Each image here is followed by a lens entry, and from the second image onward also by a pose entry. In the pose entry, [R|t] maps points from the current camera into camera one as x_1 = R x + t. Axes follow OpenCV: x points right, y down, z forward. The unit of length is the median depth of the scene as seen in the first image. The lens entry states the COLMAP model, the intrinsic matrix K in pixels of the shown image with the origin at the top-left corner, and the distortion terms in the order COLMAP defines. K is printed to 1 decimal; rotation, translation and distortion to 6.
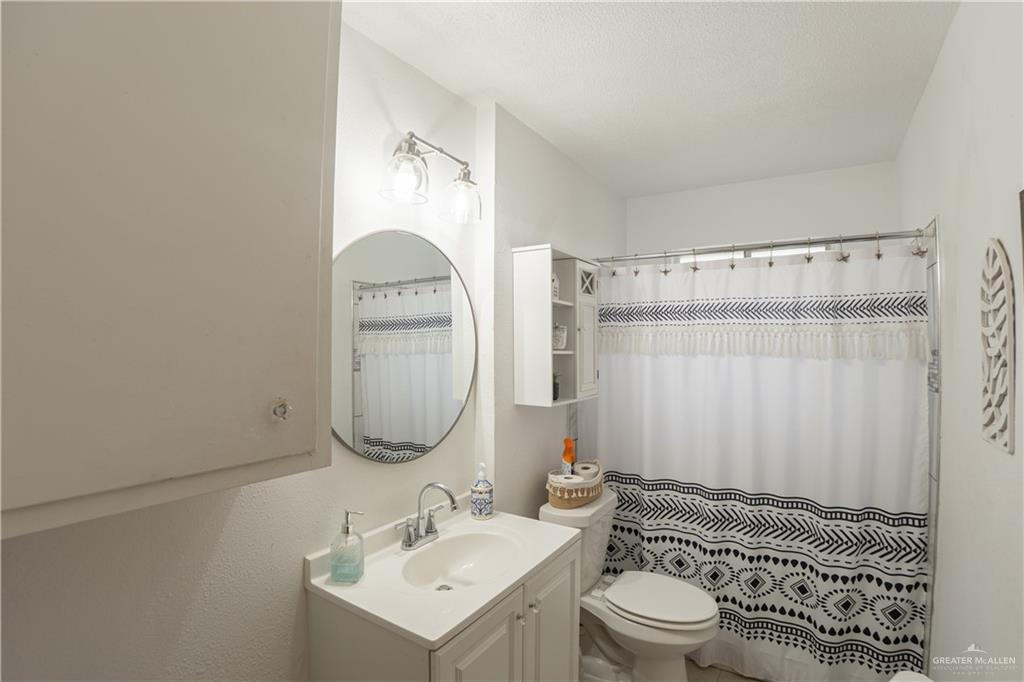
lens RADIAL K [[481.1, 0, 511.7], [0, 481.1, 337.7], [0, 0, 1]] dist [-0.092184, 0.016029]
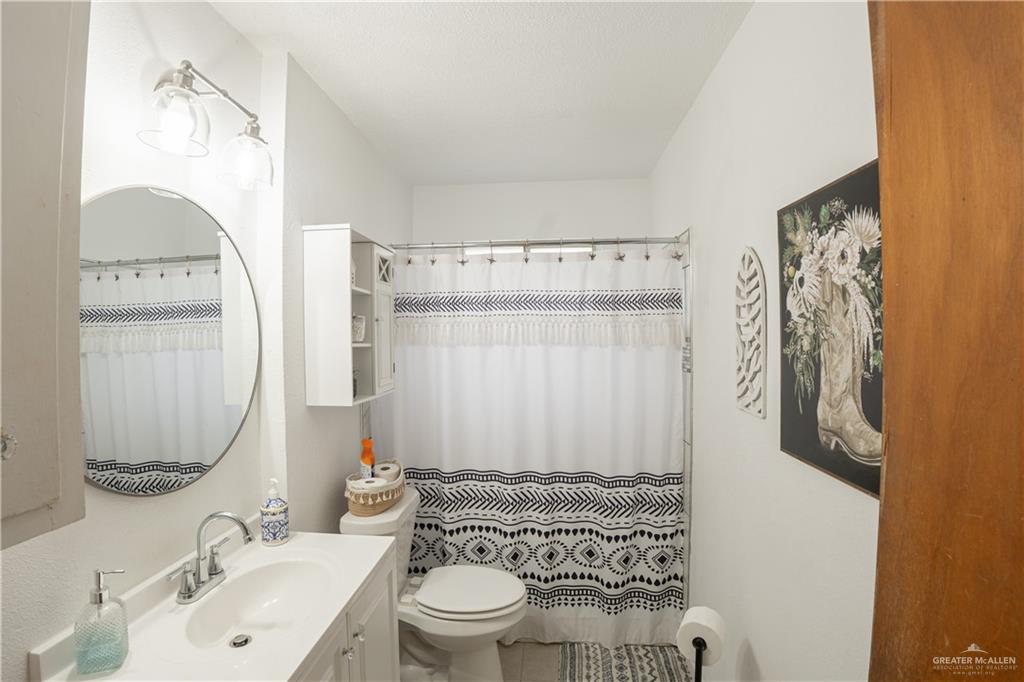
lens RADIAL K [[481.1, 0, 511.7], [0, 481.1, 337.7], [0, 0, 1]] dist [-0.092184, 0.016029]
pose [[0.882817, -0.014144, 0.469503, -0.067512], [0.006113, 0.999808, 0.018627, 0.001446], [-0.469677, -0.013574, 0.882734, 0.075237]]
